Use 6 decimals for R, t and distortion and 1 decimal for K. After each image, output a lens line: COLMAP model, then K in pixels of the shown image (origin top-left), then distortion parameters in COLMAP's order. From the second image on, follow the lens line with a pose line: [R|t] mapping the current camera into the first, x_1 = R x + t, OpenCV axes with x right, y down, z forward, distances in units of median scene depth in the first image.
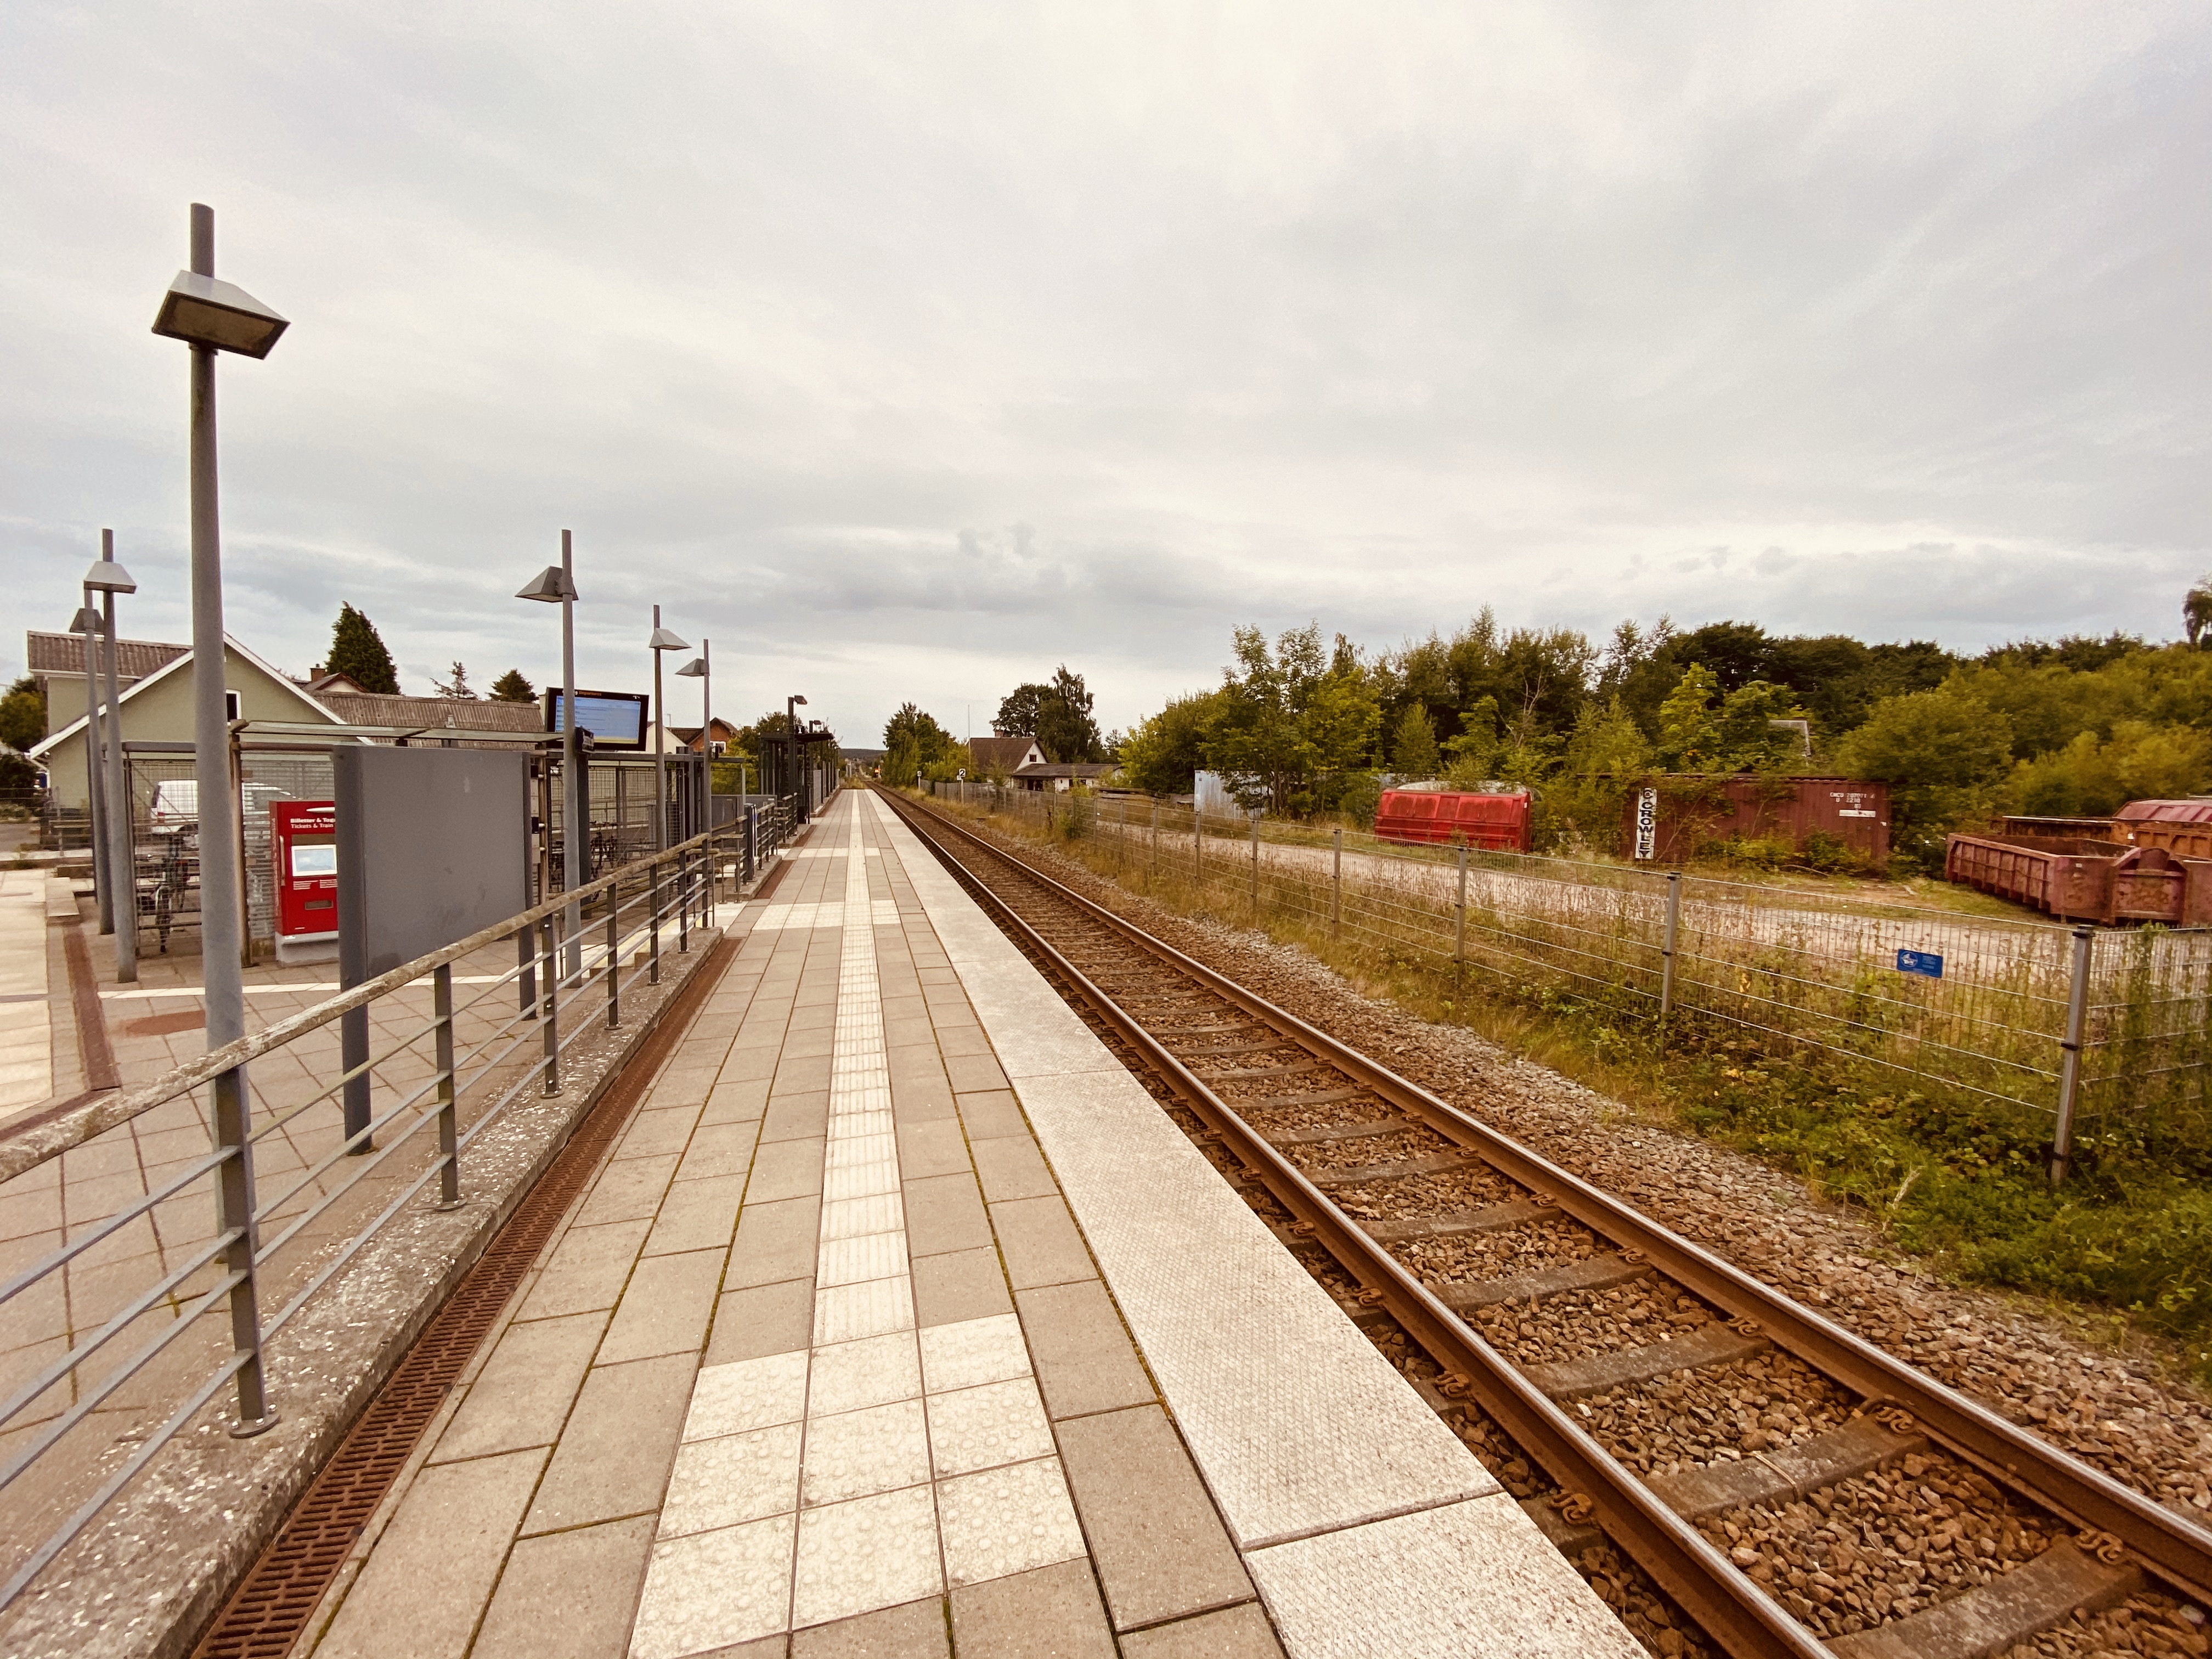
lens RADIAL K [[893.2, 0, 1108.3], [0, 893.2, 841.8], [0, 0, 1]] dist [0.023977, -0.021351]
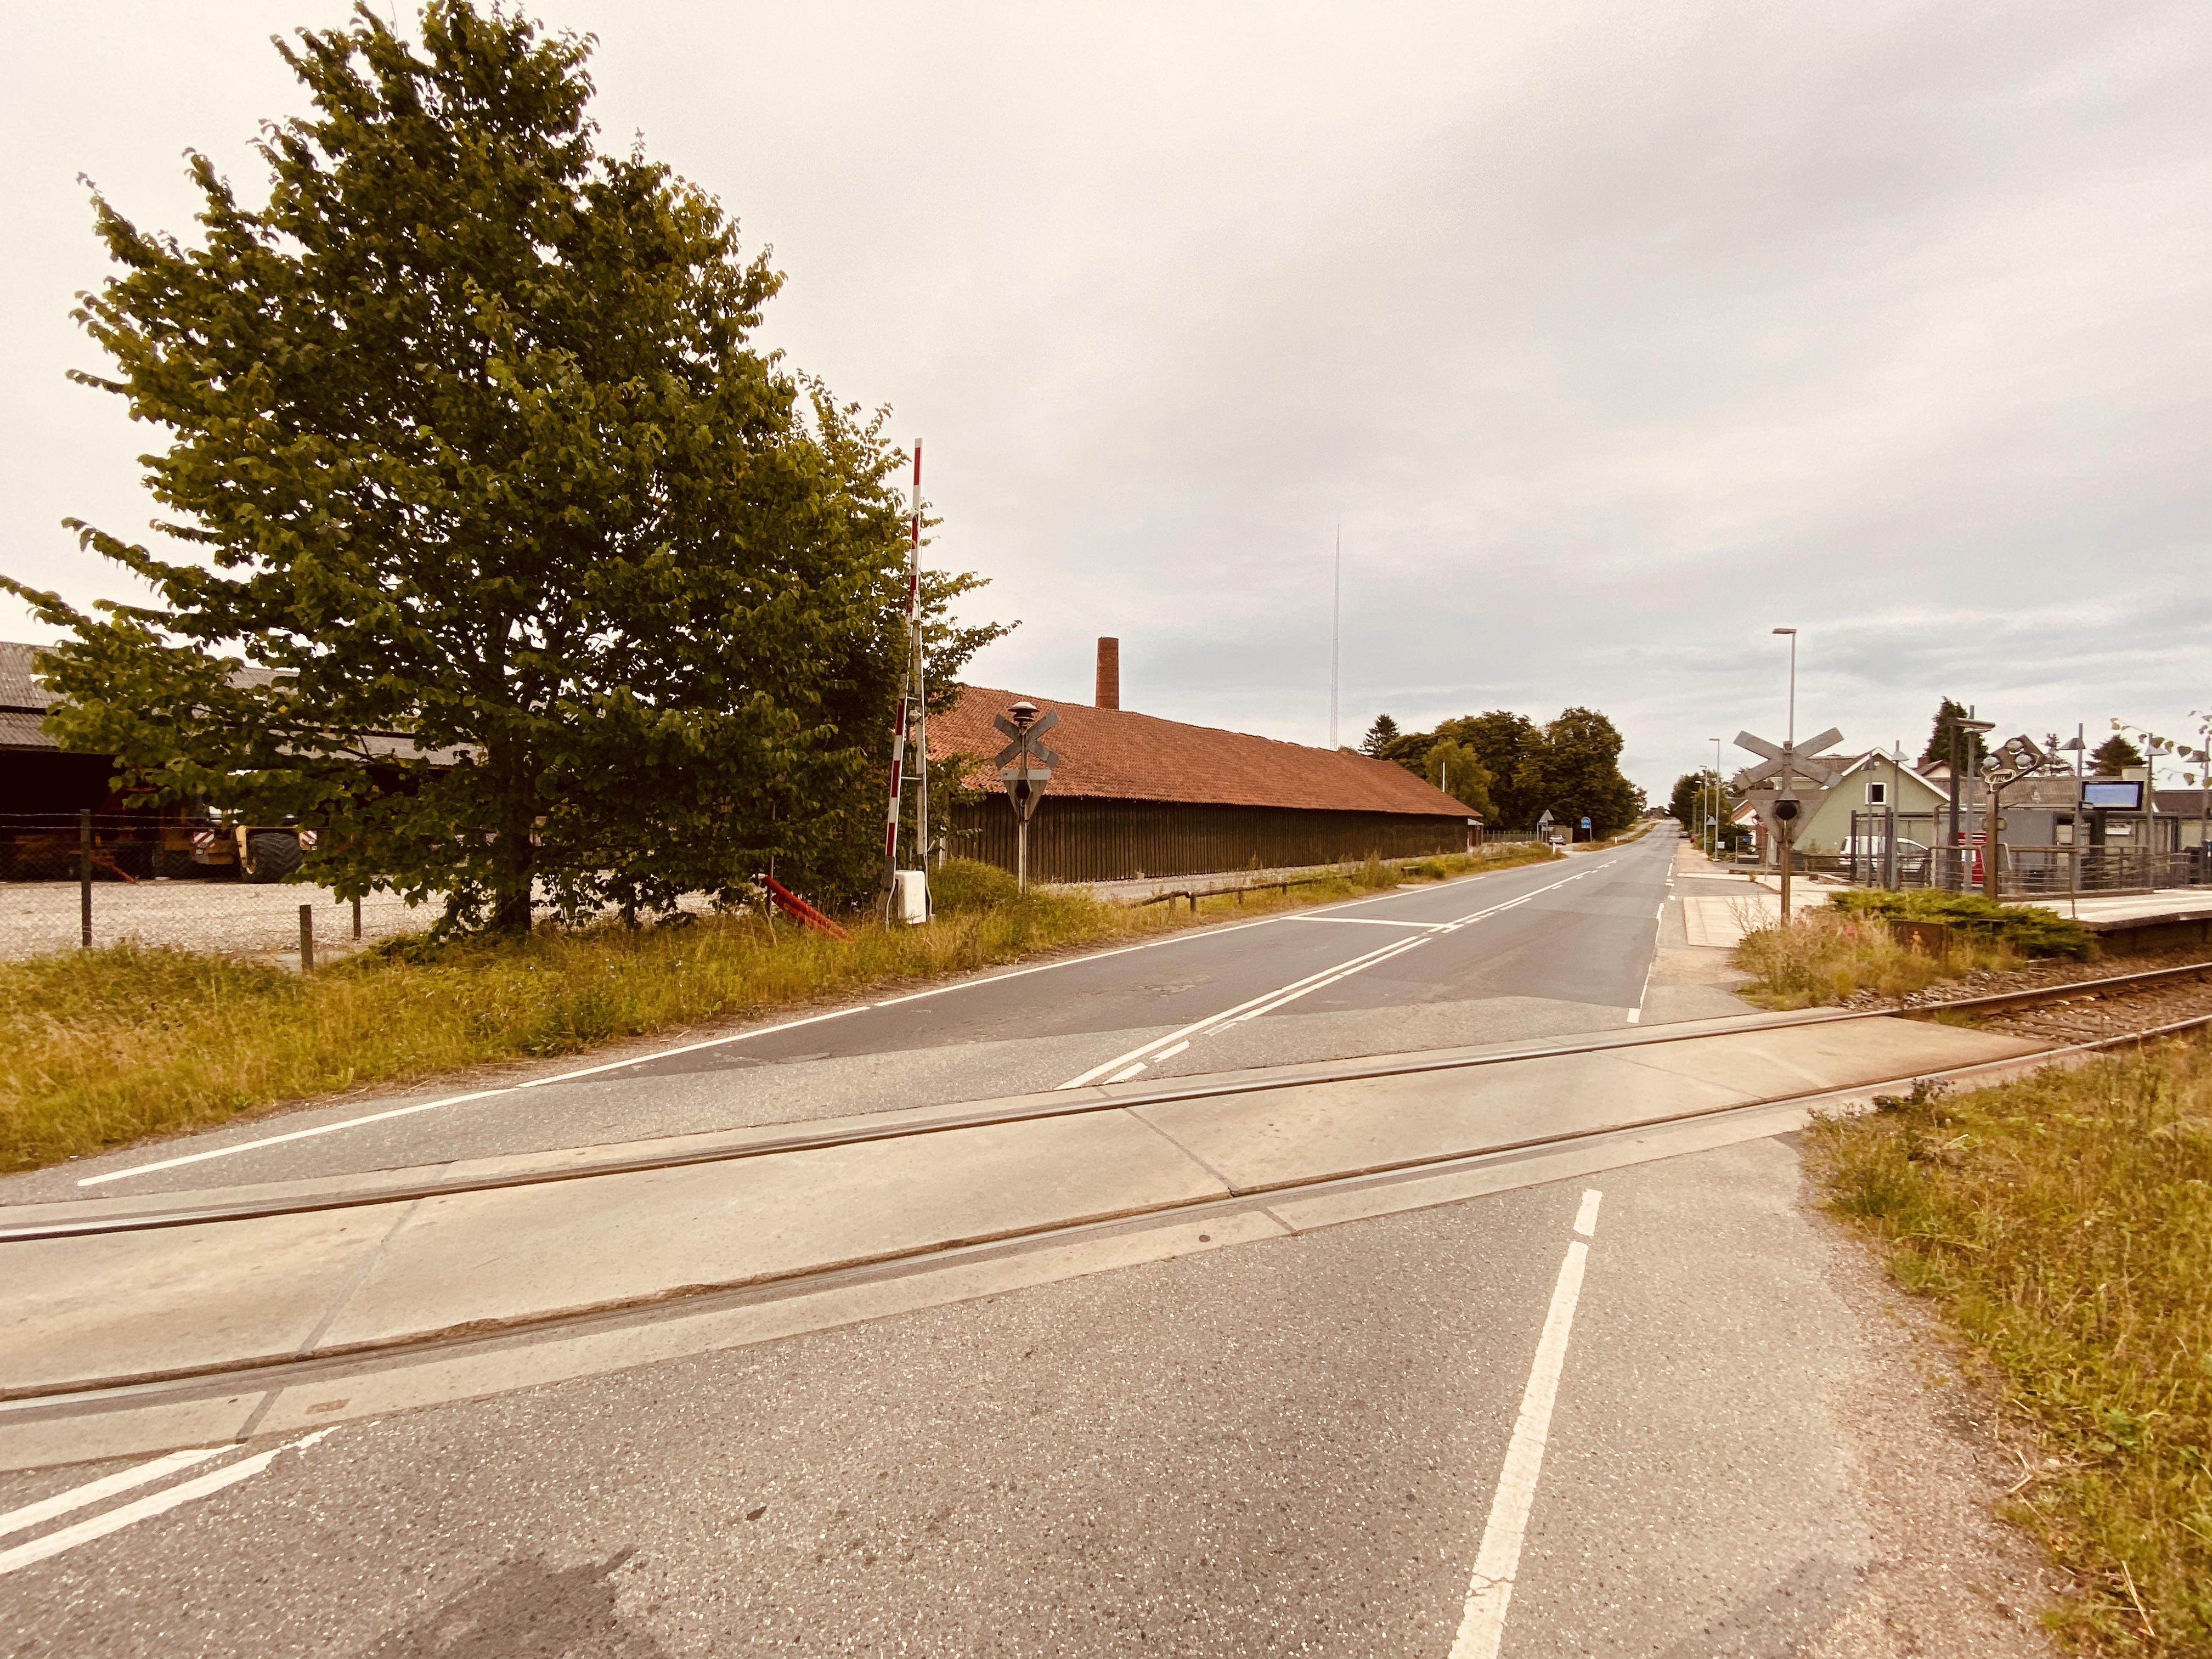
lens RADIAL K [[893.2, 0, 1112.0], [0, 893.2, 833.3], [0, 0, 1]] dist [0.023977, -0.021351]
pose [[0.135272, -0.005324, -0.990794, 0.436956], [-0.084815, 0.996253, -0.016933, 0.067391], [0.987172, 0.086325, 0.134314, -0.578265]]
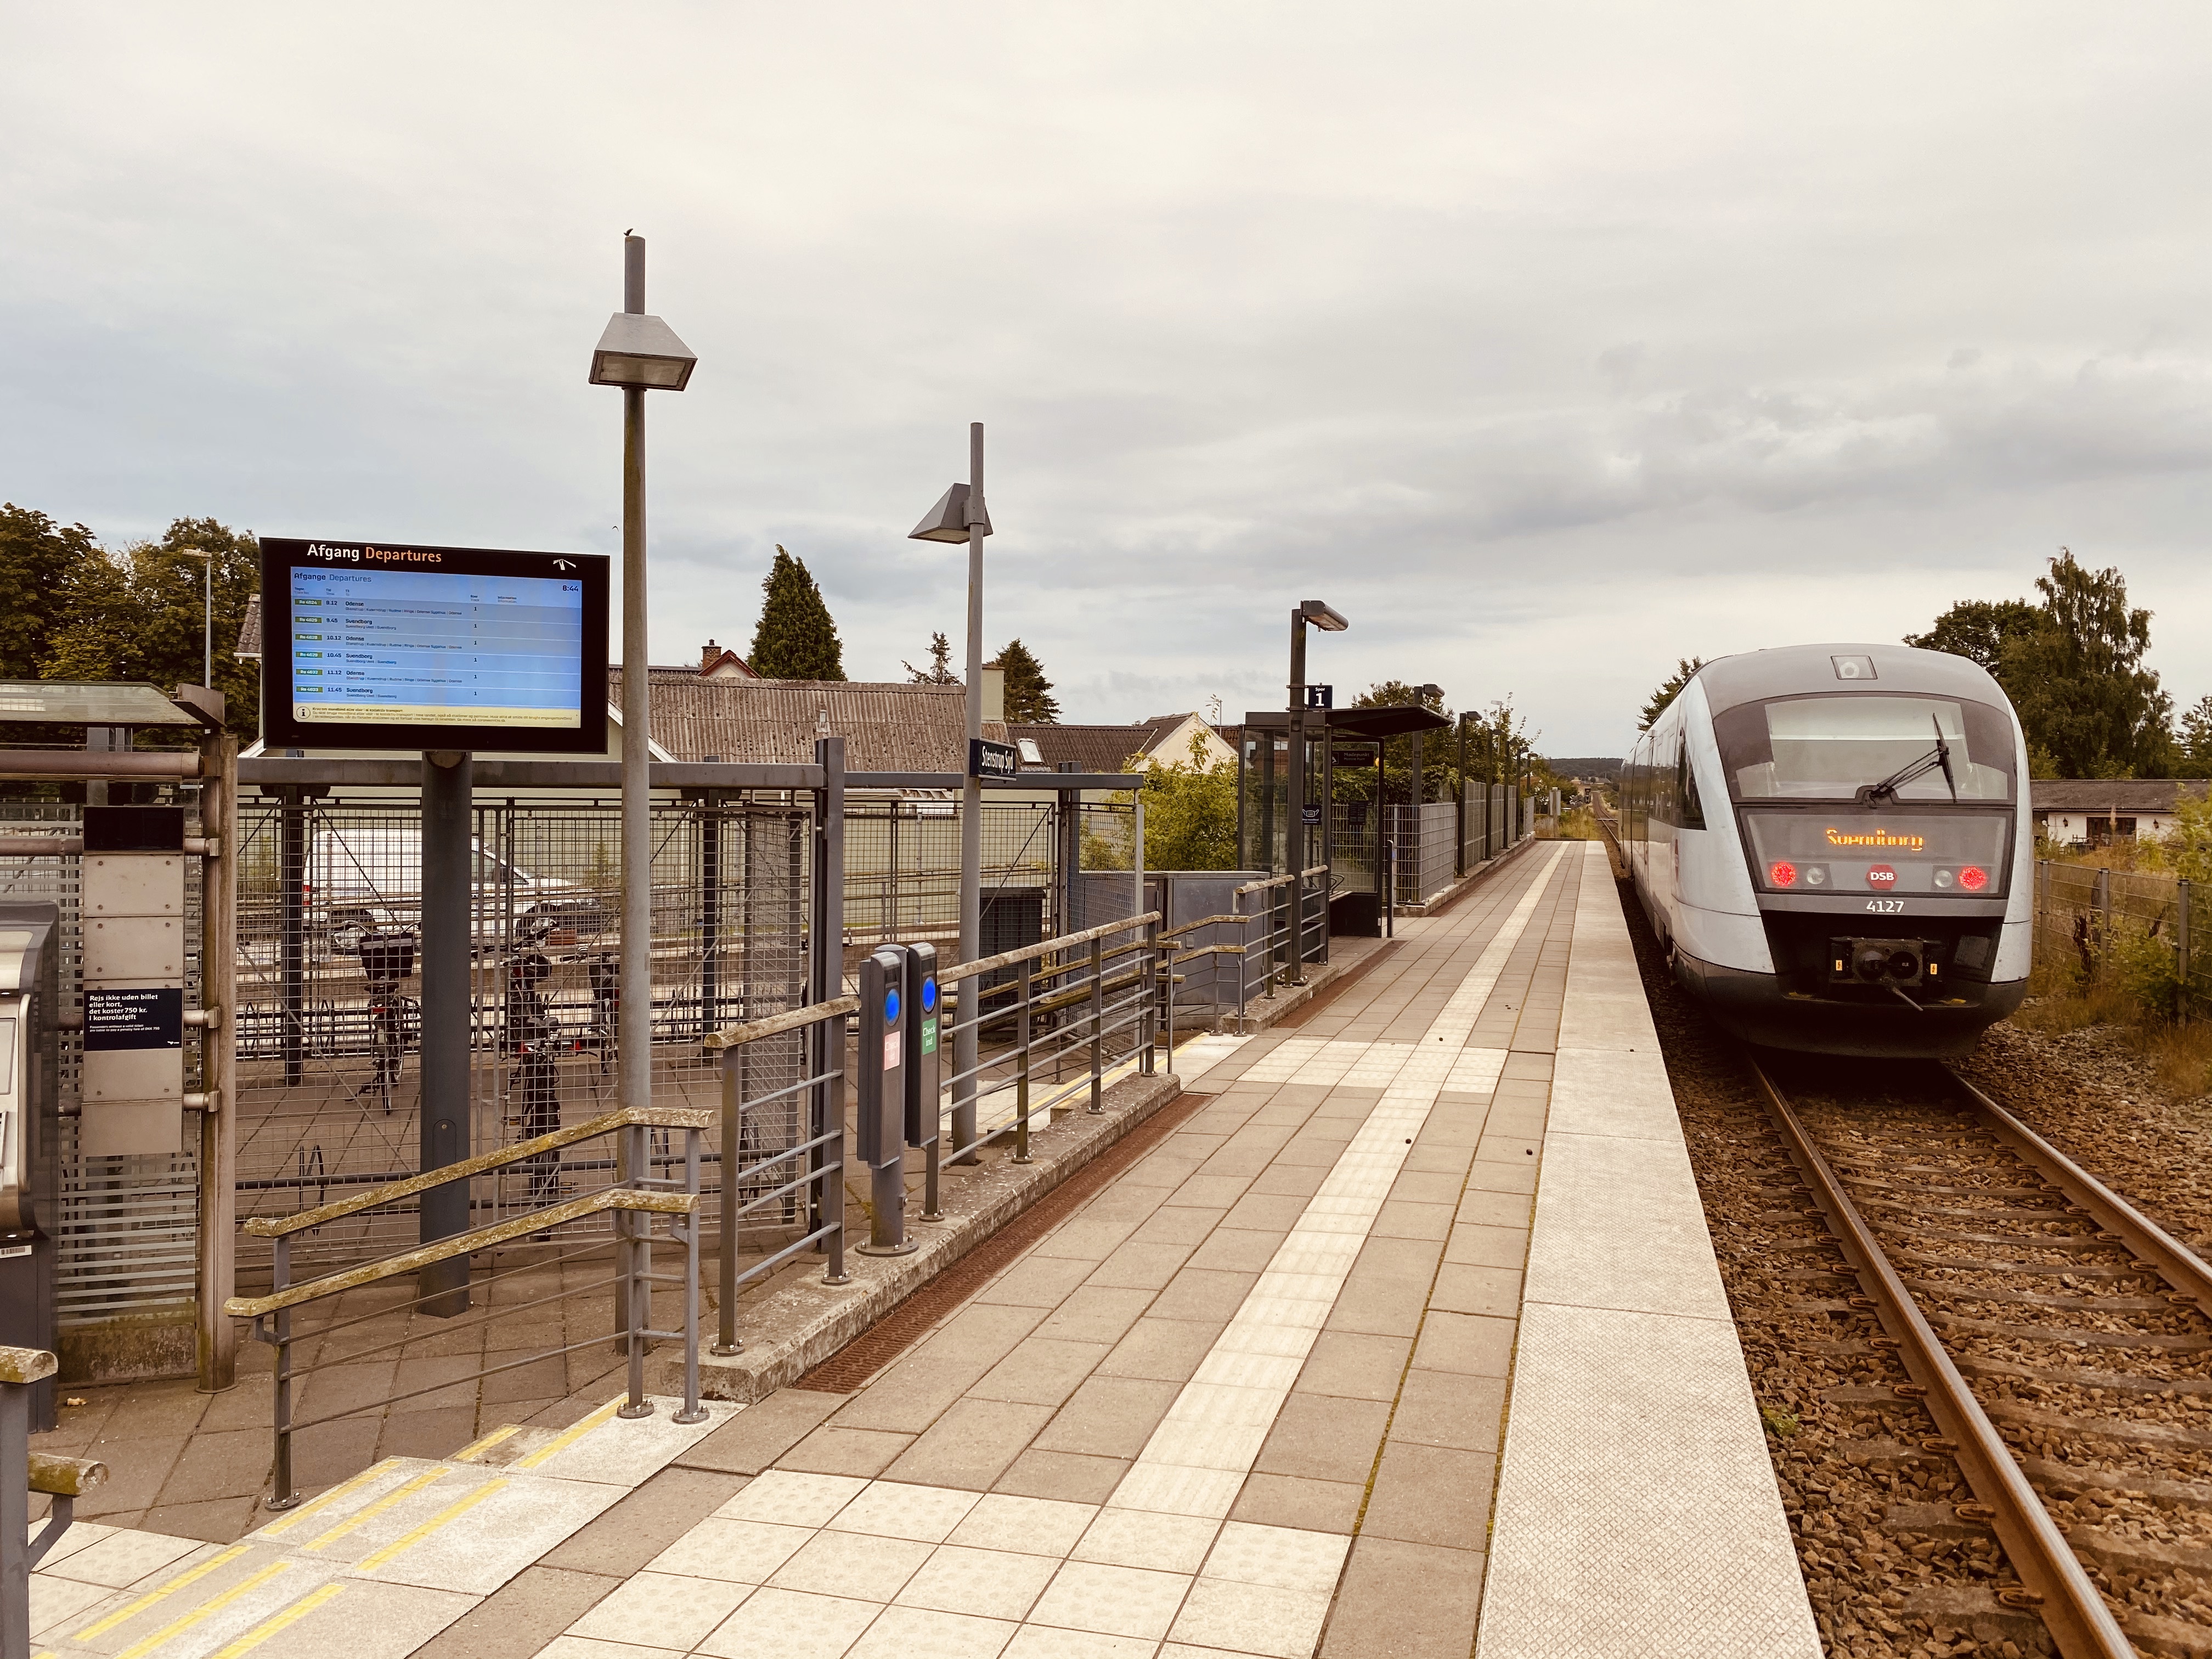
lens RADIAL K [[1686.3, 0, 1082.8], [0, 1686.3, 807.8], [0, 0, 1]] dist [0.037018, -0.040968]
pose [[0.842883, -0.004794, -0.538076, -0.040999], [-0.035269, 0.997318, -0.064134, -0.023412], [0.536940, 0.073035, 0.840453, 0.272821]]
